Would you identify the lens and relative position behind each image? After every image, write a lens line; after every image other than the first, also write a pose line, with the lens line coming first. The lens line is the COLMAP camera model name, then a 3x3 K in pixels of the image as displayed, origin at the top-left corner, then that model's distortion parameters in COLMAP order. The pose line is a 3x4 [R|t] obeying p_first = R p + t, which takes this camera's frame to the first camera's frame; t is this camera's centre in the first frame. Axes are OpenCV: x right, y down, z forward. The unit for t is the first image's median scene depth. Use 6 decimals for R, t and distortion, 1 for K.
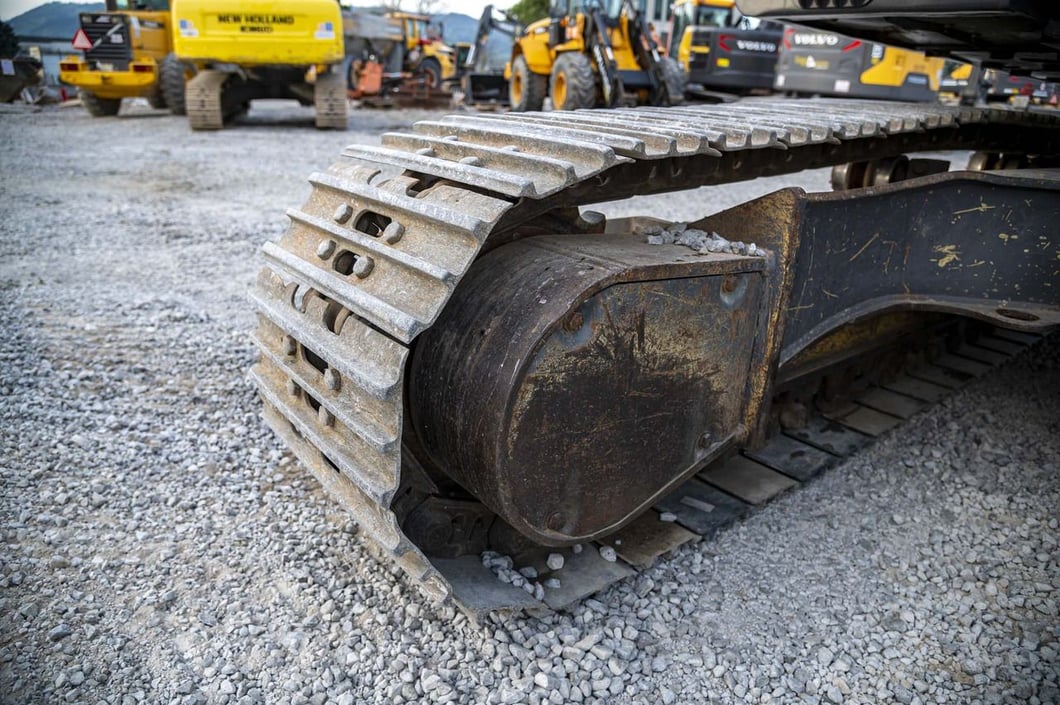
lens RADIAL K [[727.3, 0, 523.8], [0, 727.3, 356.5], [0, 0, 1]] dist [-0.122206, 0.067194]
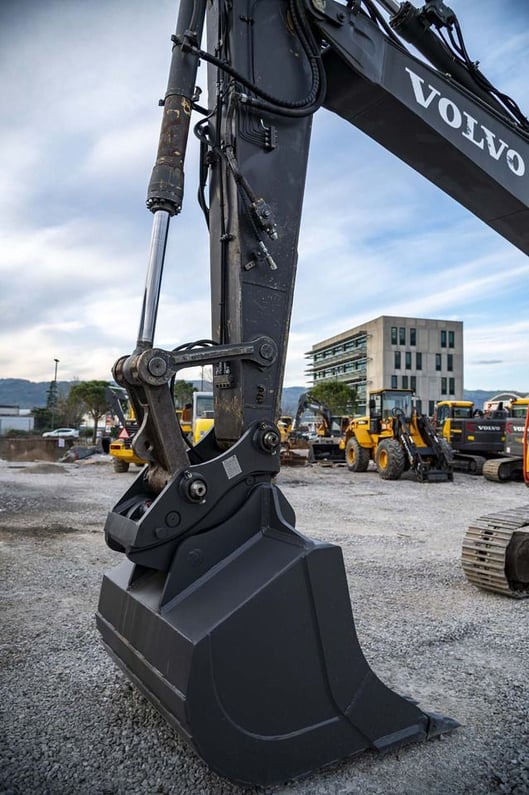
lens RADIAL K [[545.5, 0, 264.5], [0, 545.5, 397.5], [0, 0, 1]] dist [-0.122206, 0.067194]
pose [[0.996796, -0.024488, -0.076146, -0.135985], [-0.009650, 0.908212, -0.418400, 0.055524], [0.079402, 0.417794, 0.905065, -0.305262]]
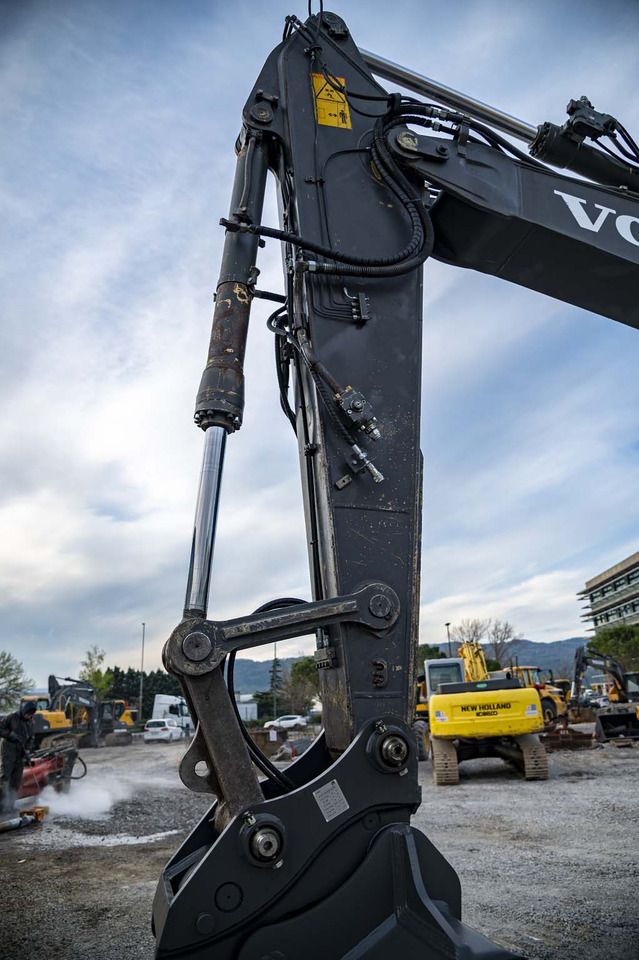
lens RADIAL K [[649.6, 0, 318.0], [0, 649.6, 475.5], [0, 0, 1]] dist [-0.120615, 0.059927]
pose [[0.918565, -0.202872, -0.339235, -0.107757], [-0.072104, 0.757836, -0.648448, 0.035154], [0.388637, 0.620103, 0.681494, -0.263965]]
